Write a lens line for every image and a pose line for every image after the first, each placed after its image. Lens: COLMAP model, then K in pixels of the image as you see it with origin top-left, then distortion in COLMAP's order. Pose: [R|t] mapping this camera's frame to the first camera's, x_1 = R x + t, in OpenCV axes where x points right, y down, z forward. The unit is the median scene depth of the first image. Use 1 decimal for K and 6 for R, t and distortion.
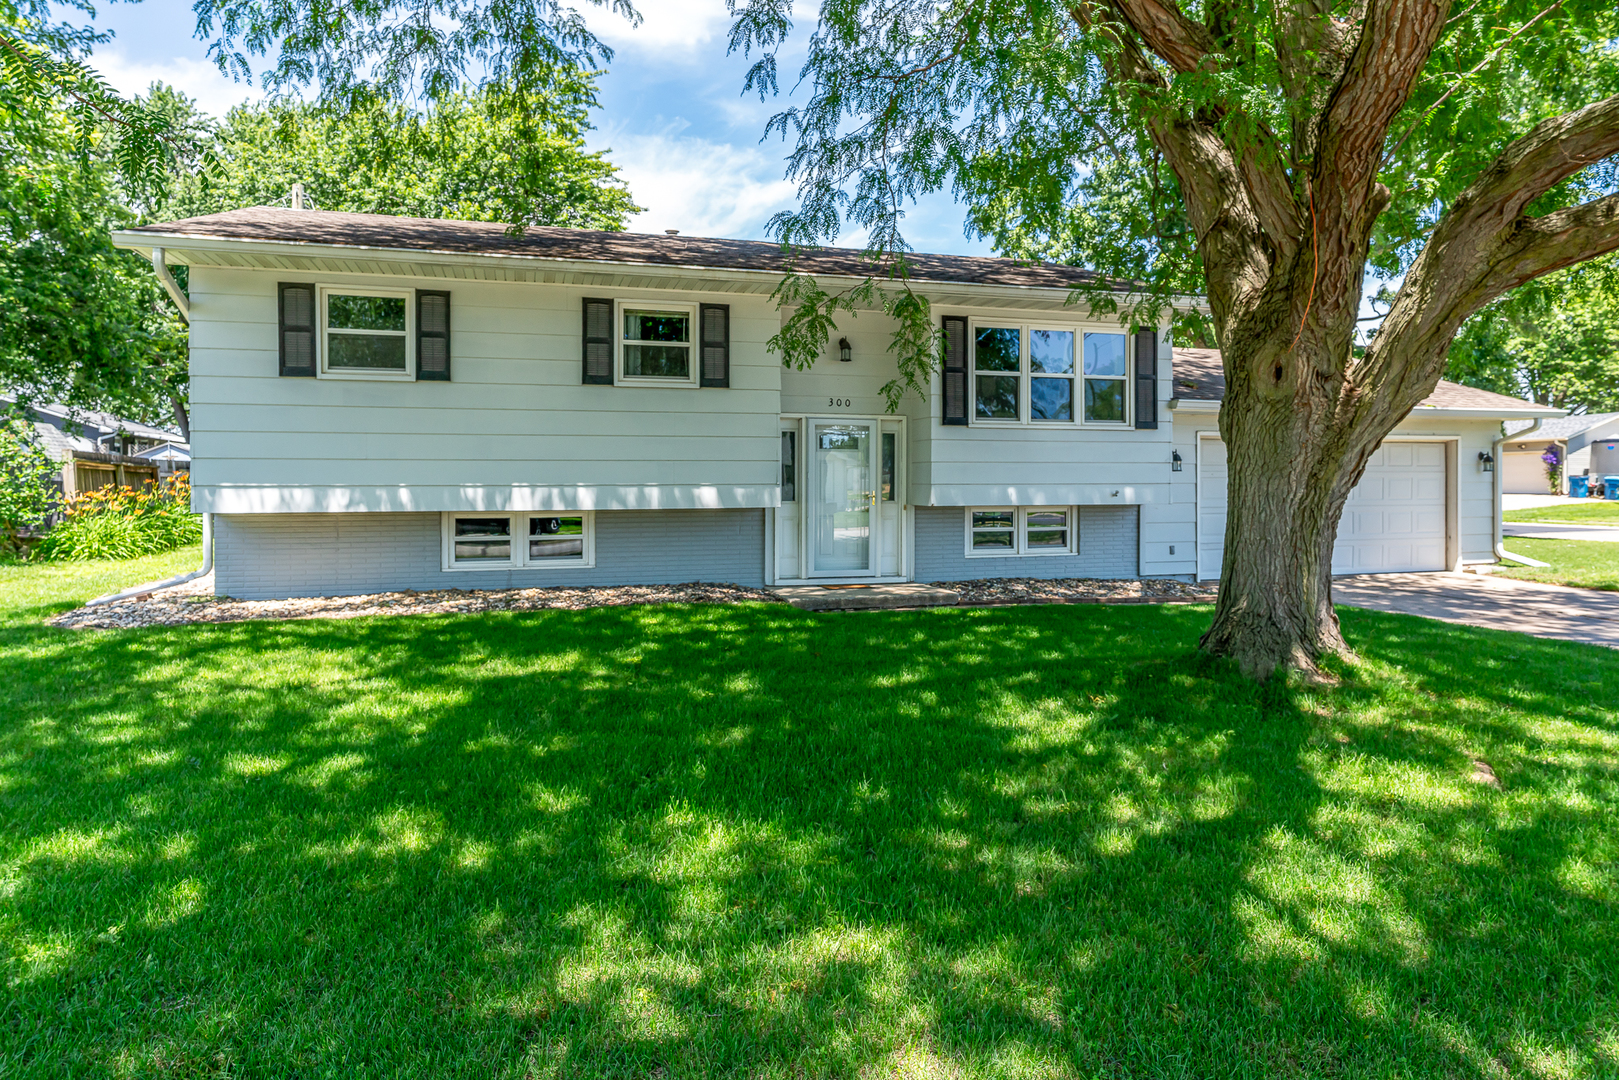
lens RADIAL K [[1125.4, 0, 809.9], [0, 1125.4, 532.3], [0, 0, 1]] dist [0.004210, 0.001771]
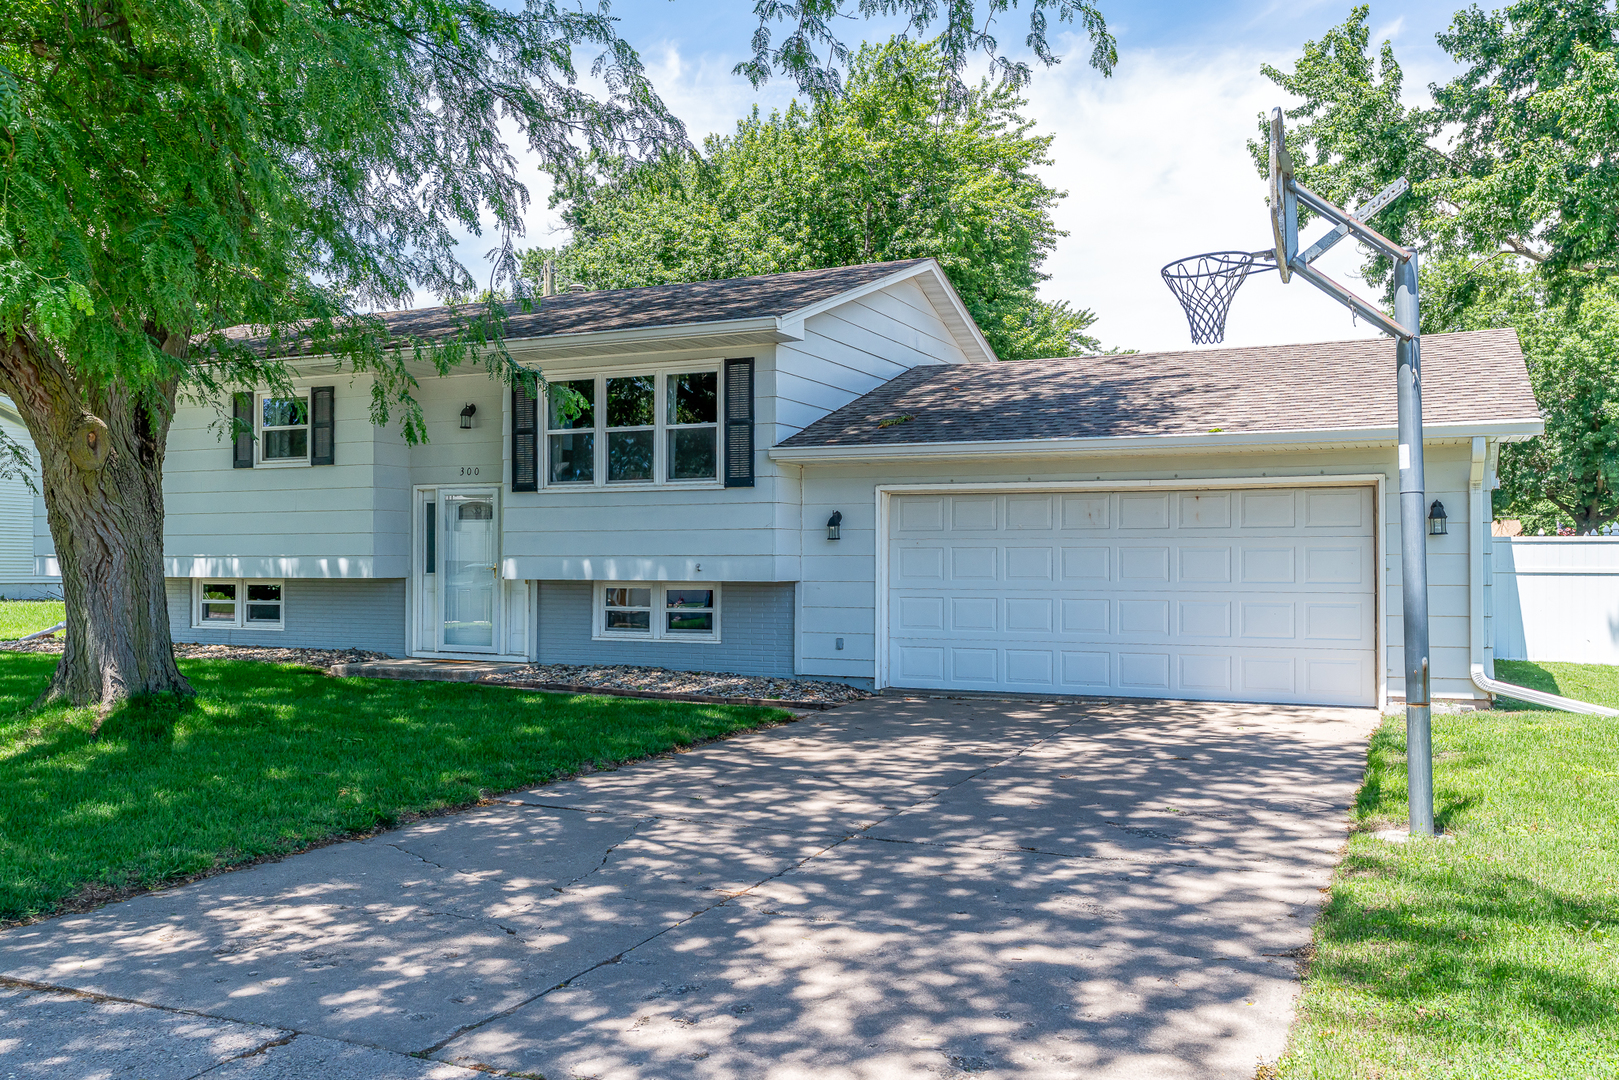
lens RADIAL K [[1360.6, 0, 809.9], [0, 1360.6, 544.6], [0, 0, 1]] dist [-0.008509, -0.004945]
pose [[0.727671, -0.002611, -0.685922, 0.990041], [-0.031847, 0.998786, -0.037587, -0.017063], [0.685187, 0.049196, 0.726704, 0.337955]]
